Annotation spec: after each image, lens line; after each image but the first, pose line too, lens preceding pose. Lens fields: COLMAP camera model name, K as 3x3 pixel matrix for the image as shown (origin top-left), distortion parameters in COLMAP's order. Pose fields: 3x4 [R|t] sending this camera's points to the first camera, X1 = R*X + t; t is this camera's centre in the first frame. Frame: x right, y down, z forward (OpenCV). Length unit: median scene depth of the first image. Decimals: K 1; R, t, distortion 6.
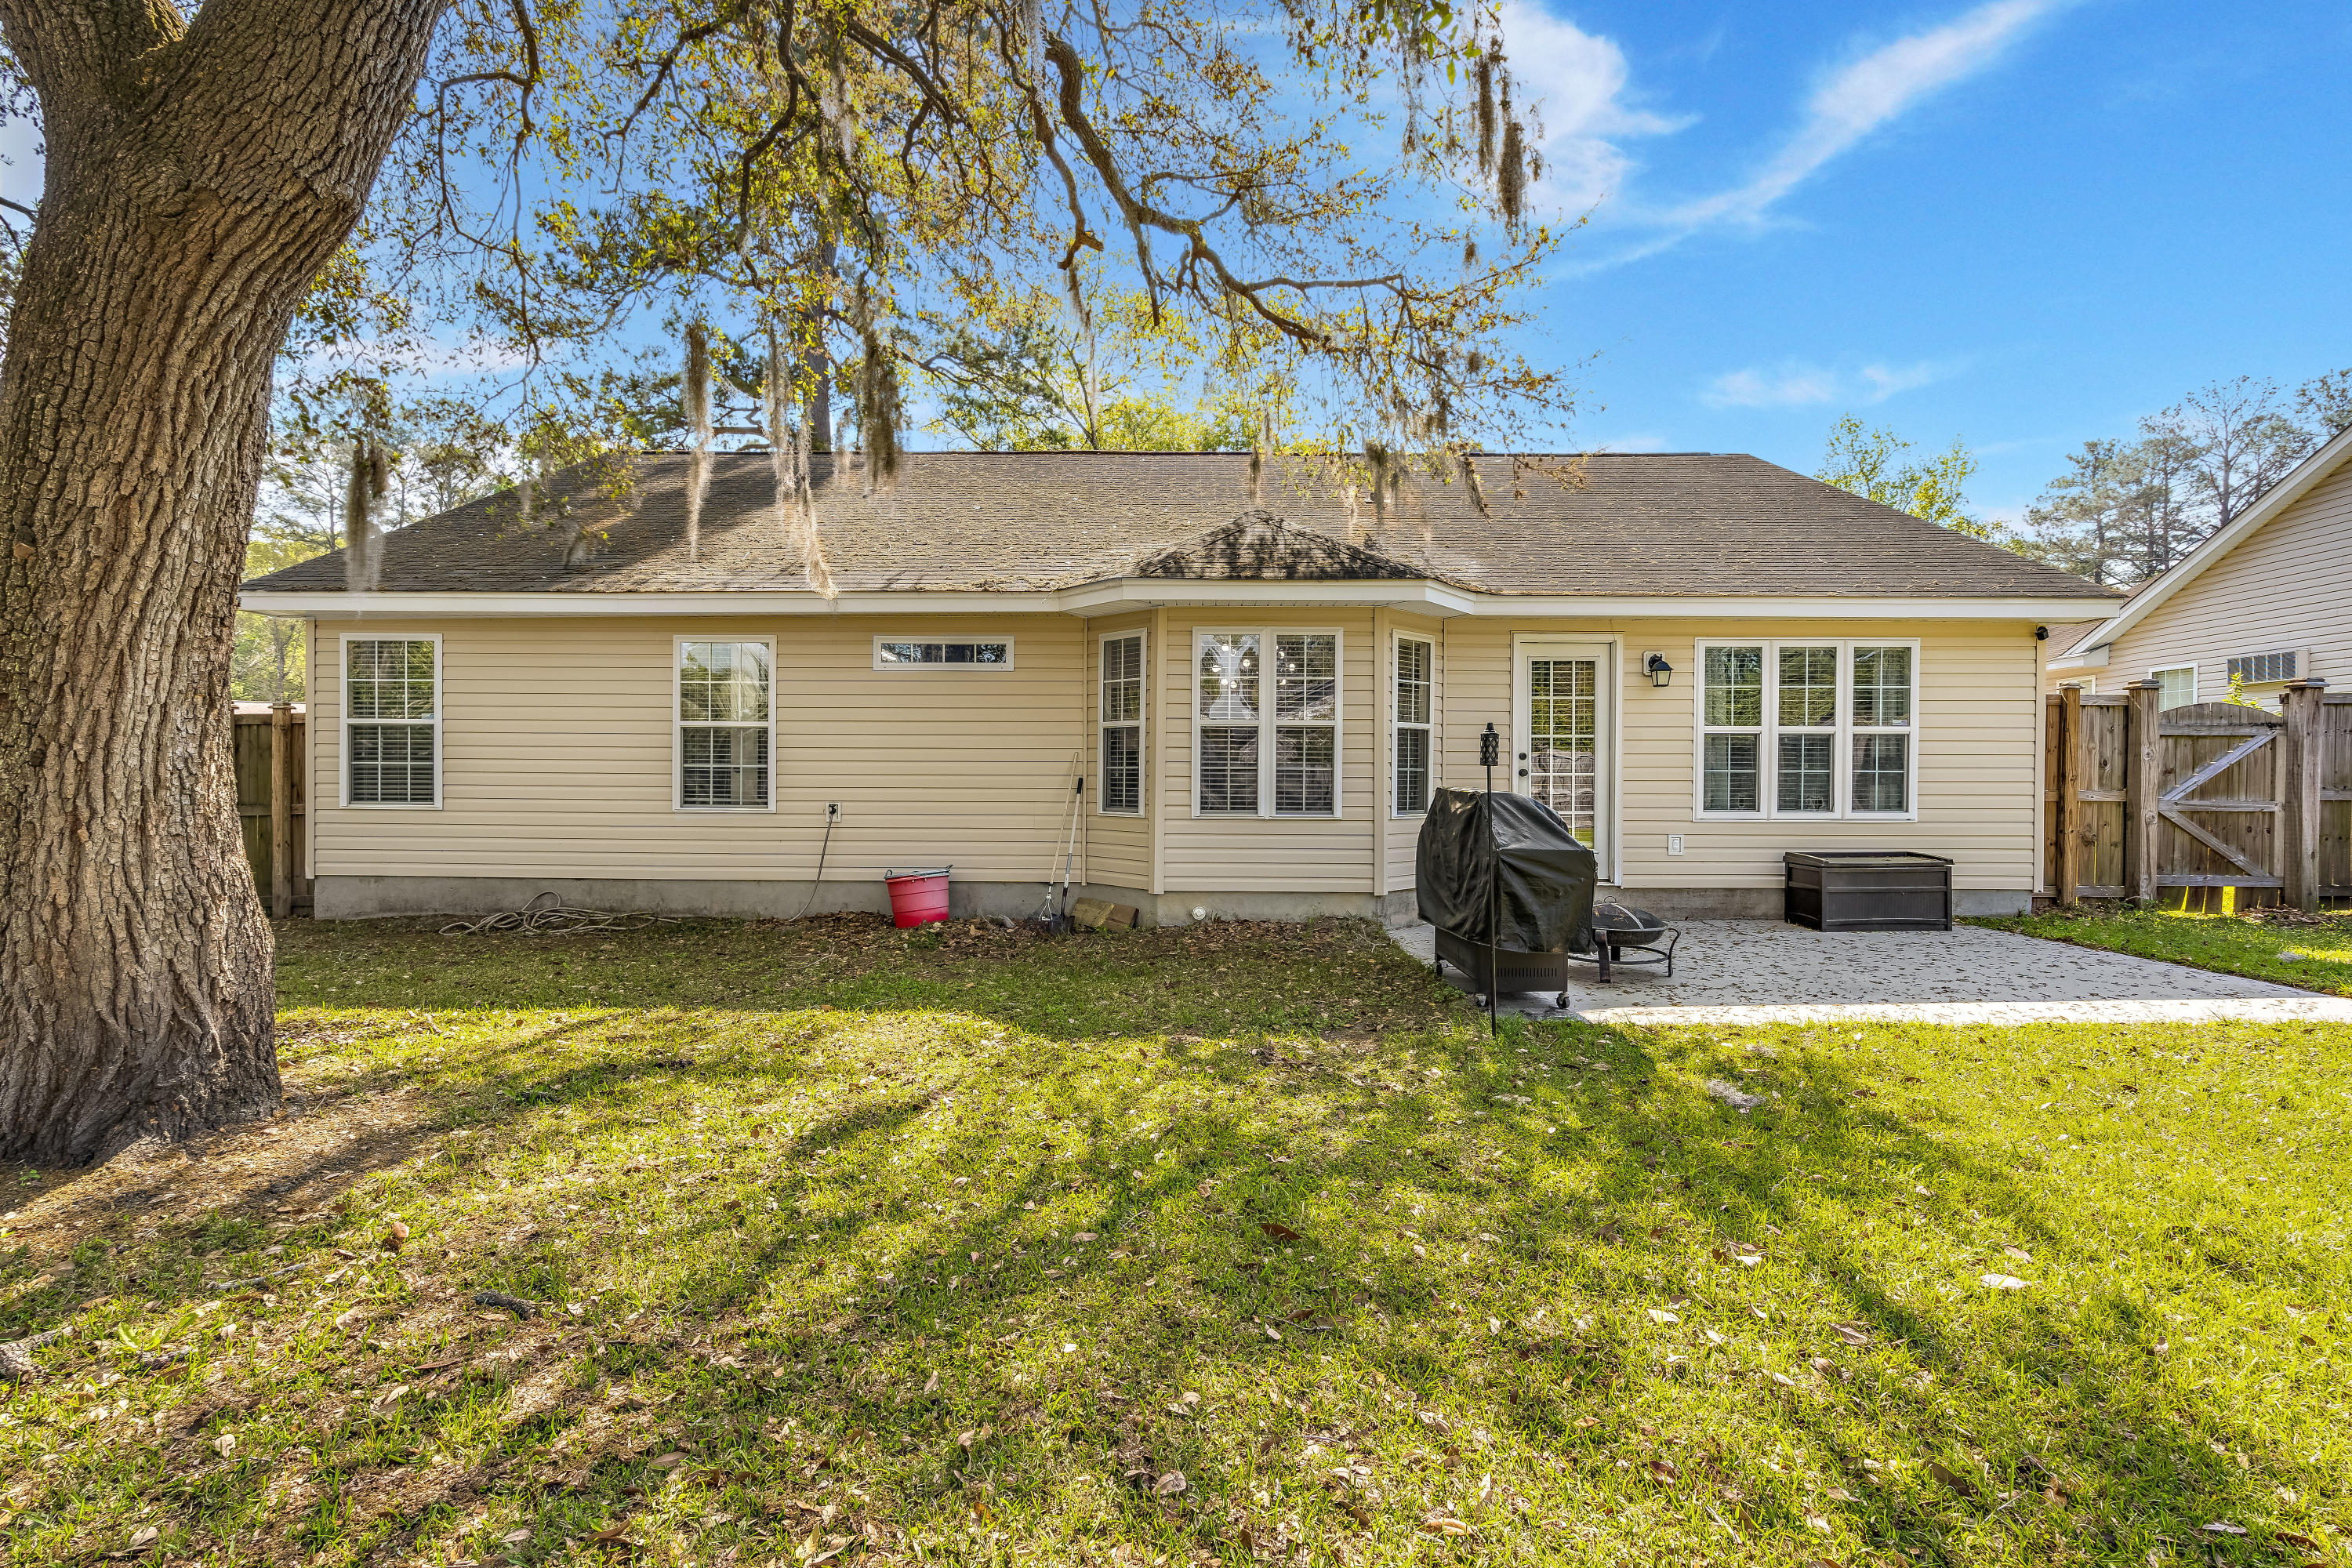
lens RADIAL K [[1069.0, 0, 1181.2], [0, 1069.0, 792.0], [0, 0, 1]] dist [-0.002514, 0.000241]
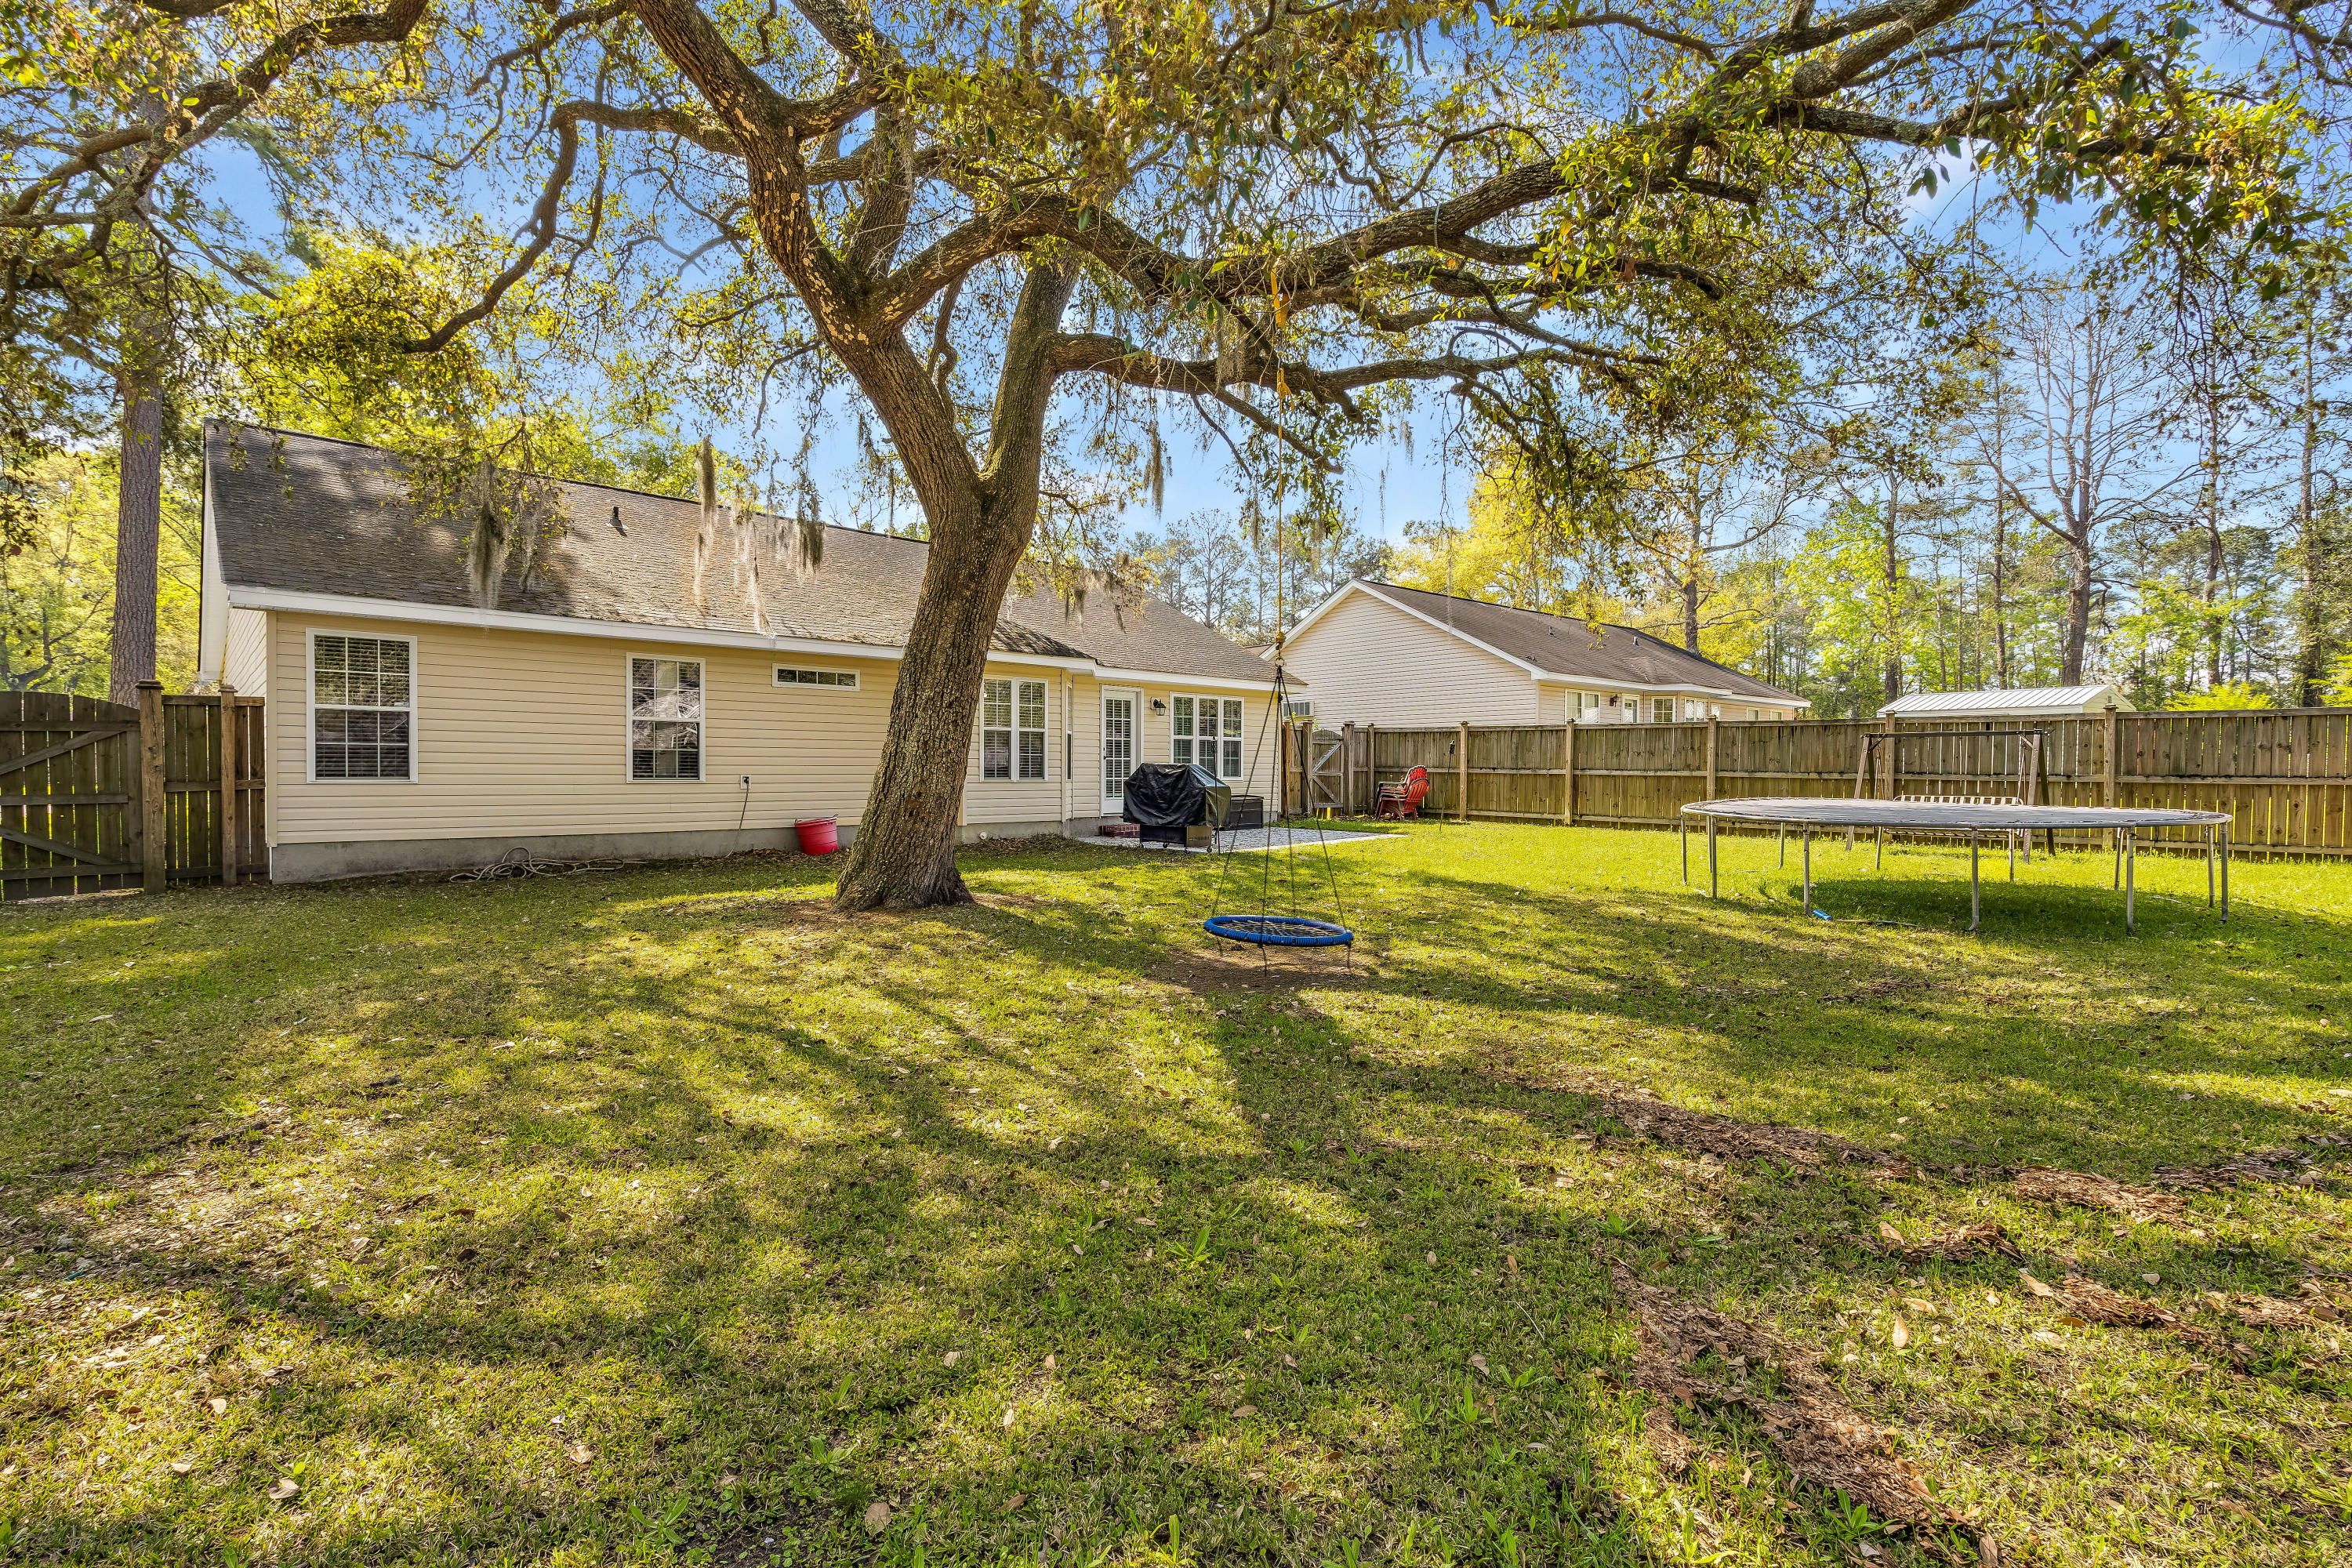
lens RADIAL K [[1069.0, 0, 1163.5], [0, 1069.0, 781.4], [0, 0, 1]] dist [-0.002514, 0.000241]
pose [[0.715438, -0.009715, 0.698609, -0.956721], [0.006265, 0.999952, 0.007489, 0.010835], [-0.698649, -0.000981, 0.715464, -0.453540]]
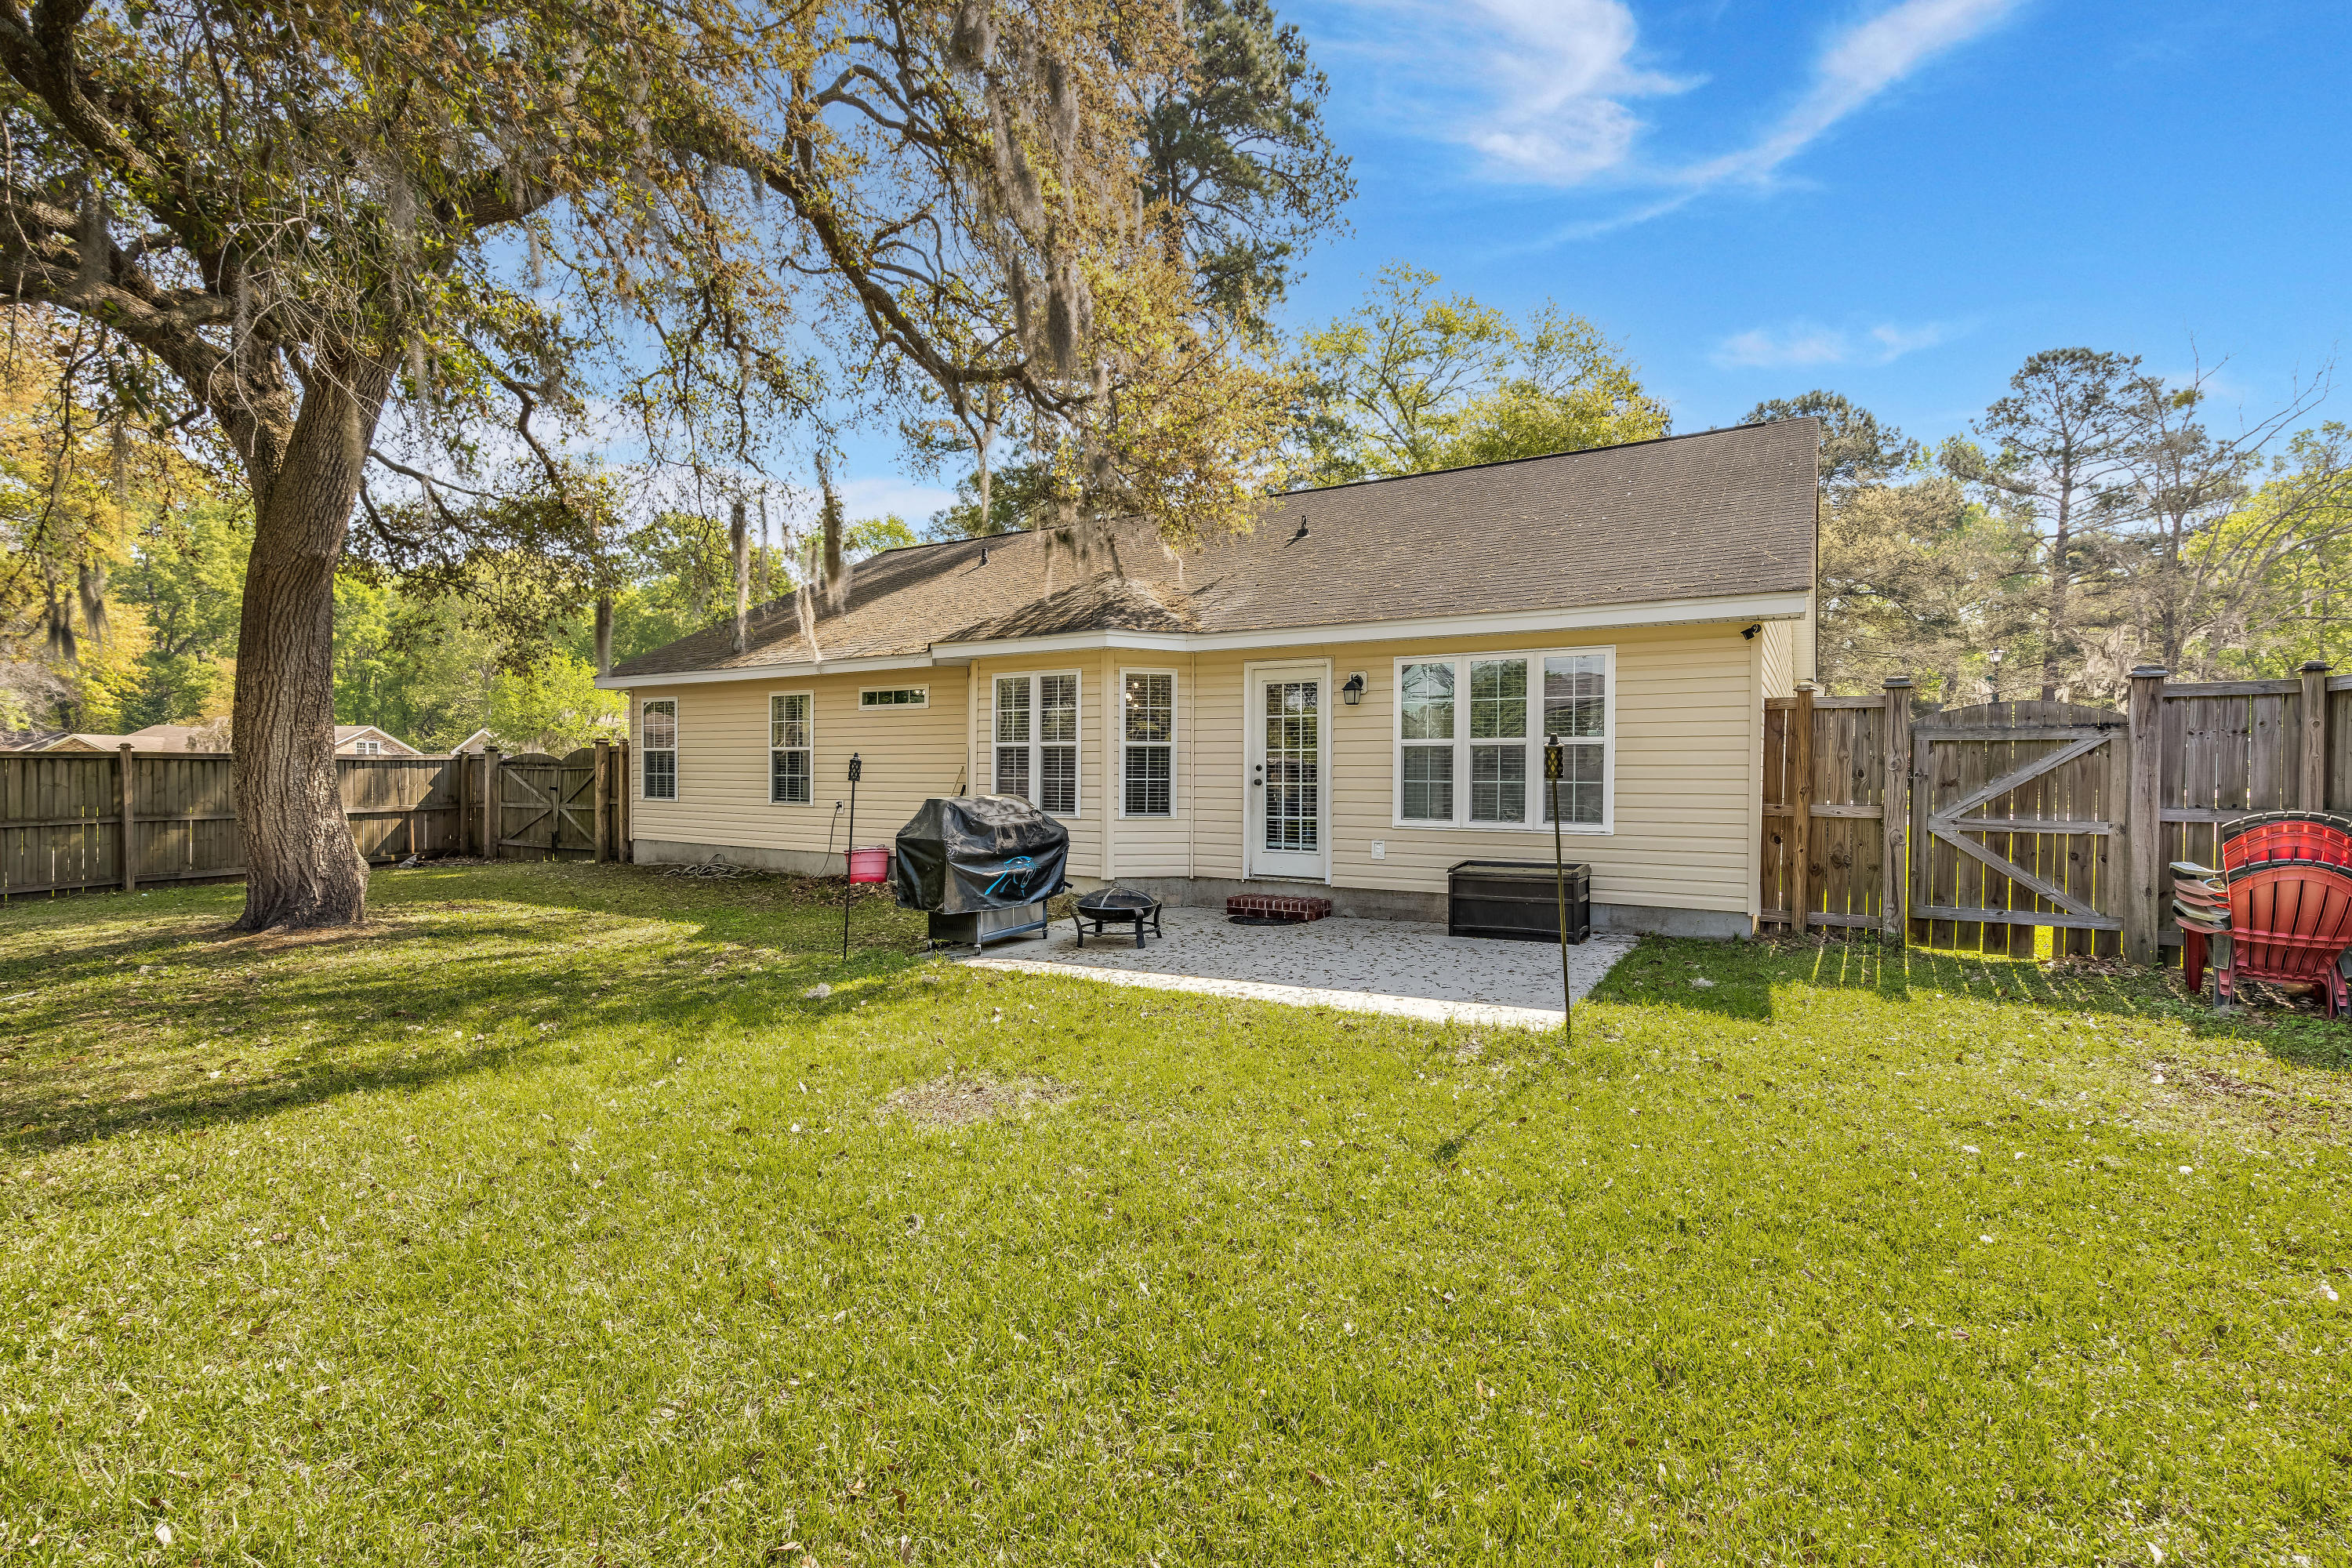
lens RADIAL K [[1069.0, 0, 1155.6], [0, 1069.0, 780.3], [0, 0, 1]] dist [-0.002514, 0.000241]
pose [[0.855318, 0.002481, -0.518097, 0.832080], [-0.008499, 0.999921, -0.009243, -0.008655], [0.518033, 0.012309, 0.855272, -0.042376]]
